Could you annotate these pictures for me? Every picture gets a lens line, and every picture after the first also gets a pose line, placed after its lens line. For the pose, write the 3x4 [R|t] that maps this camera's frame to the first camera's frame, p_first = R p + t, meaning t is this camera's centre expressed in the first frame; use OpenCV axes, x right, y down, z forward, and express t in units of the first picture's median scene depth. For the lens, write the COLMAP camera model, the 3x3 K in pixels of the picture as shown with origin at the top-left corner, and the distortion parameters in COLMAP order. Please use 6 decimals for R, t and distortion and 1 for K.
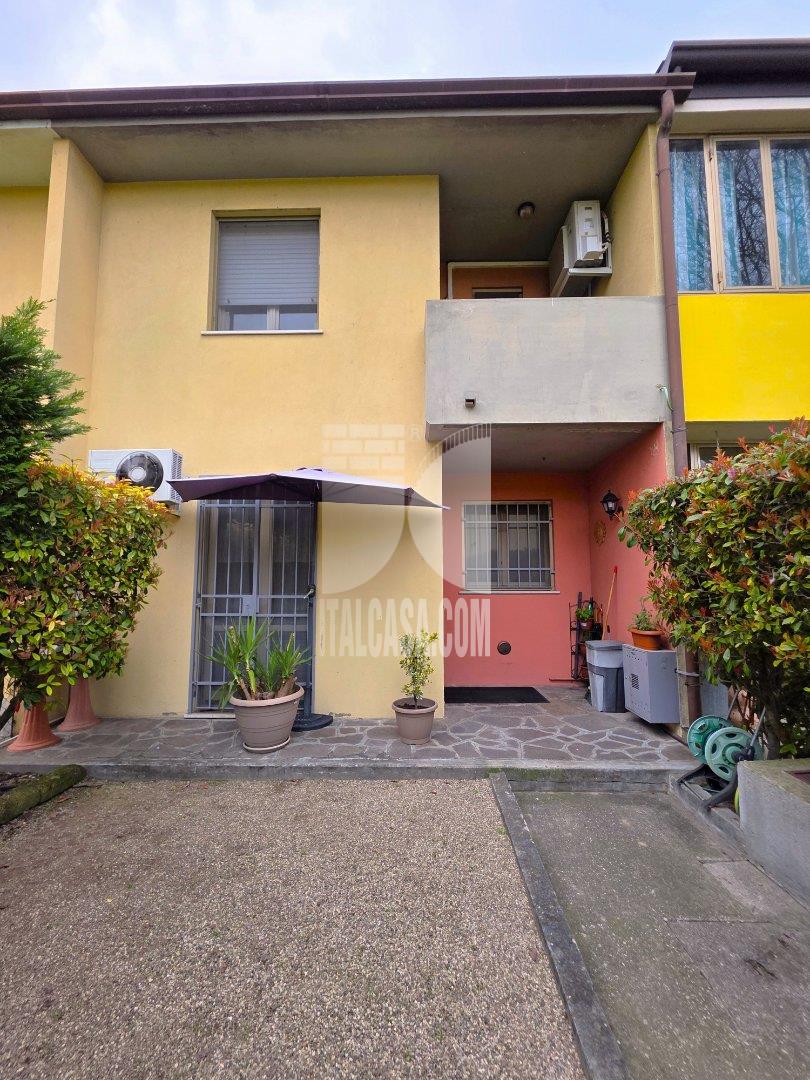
lens RADIAL K [[432.9, 0, 416.1], [0, 432.9, 545.6], [0, 0, 1]] dist [0.002594, -0.000859]
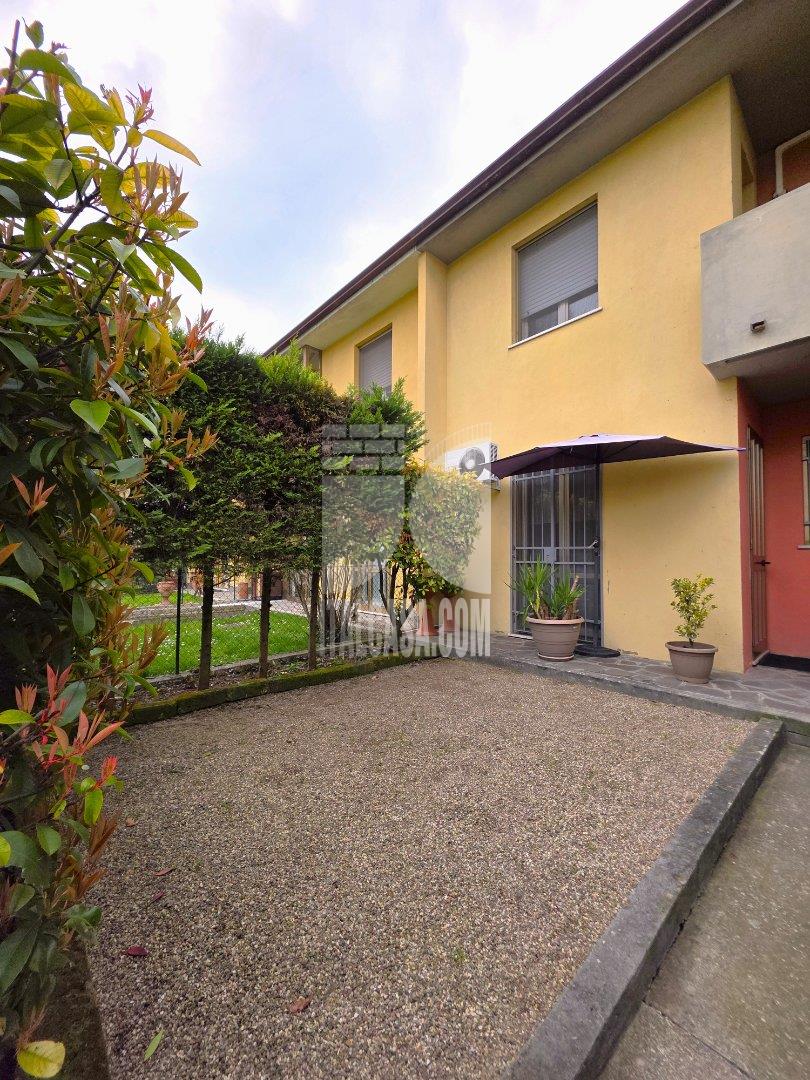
lens RADIAL K [[432.9, 0, 411.0], [0, 432.9, 546.1], [0, 0, 1]] dist [0.002594, -0.000859]
pose [[0.690211, -0.017231, -0.723403, 0.269315], [0.054904, 0.998082, 0.028611, 0.059110], [0.721522, -0.059465, 0.689833, -0.166396]]
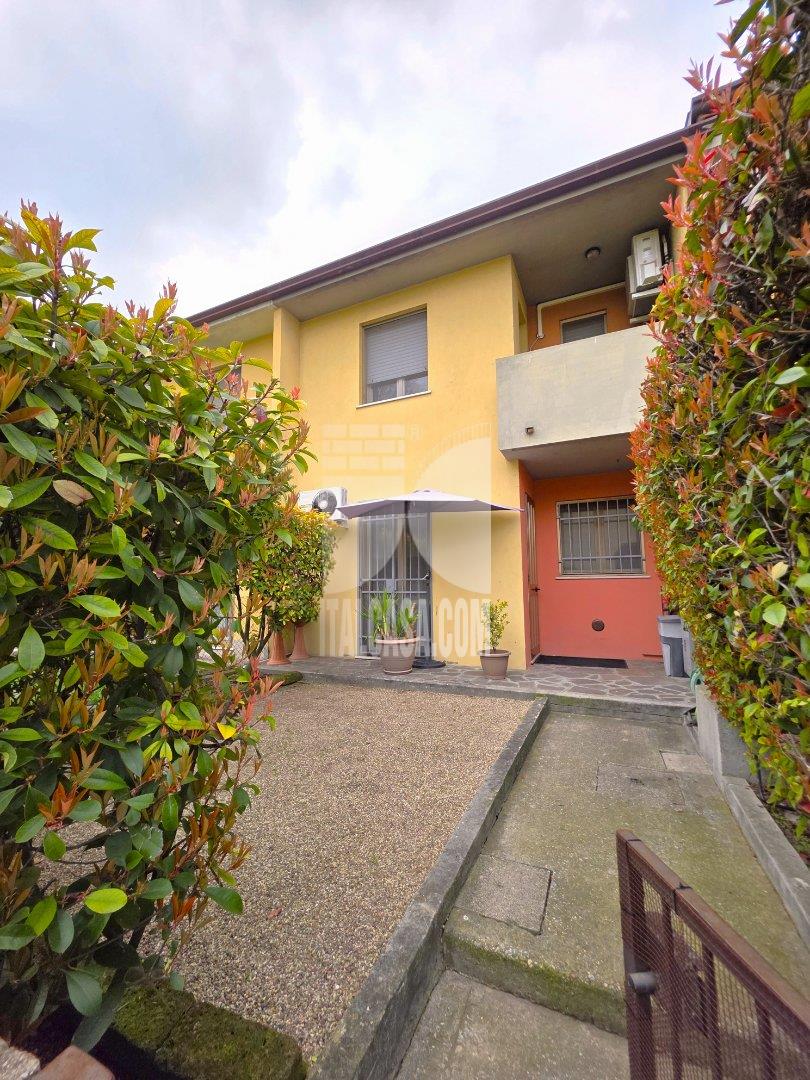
lens RADIAL K [[432.9, 0, 416.6], [0, 432.9, 546.9], [0, 0, 1]] dist [0.002594, -0.000859]
pose [[0.921230, -0.043950, -0.386529, 0.302374], [0.041560, 0.999030, -0.014543, 0.032900], [0.386793, -0.002667, 0.922163, -0.363746]]
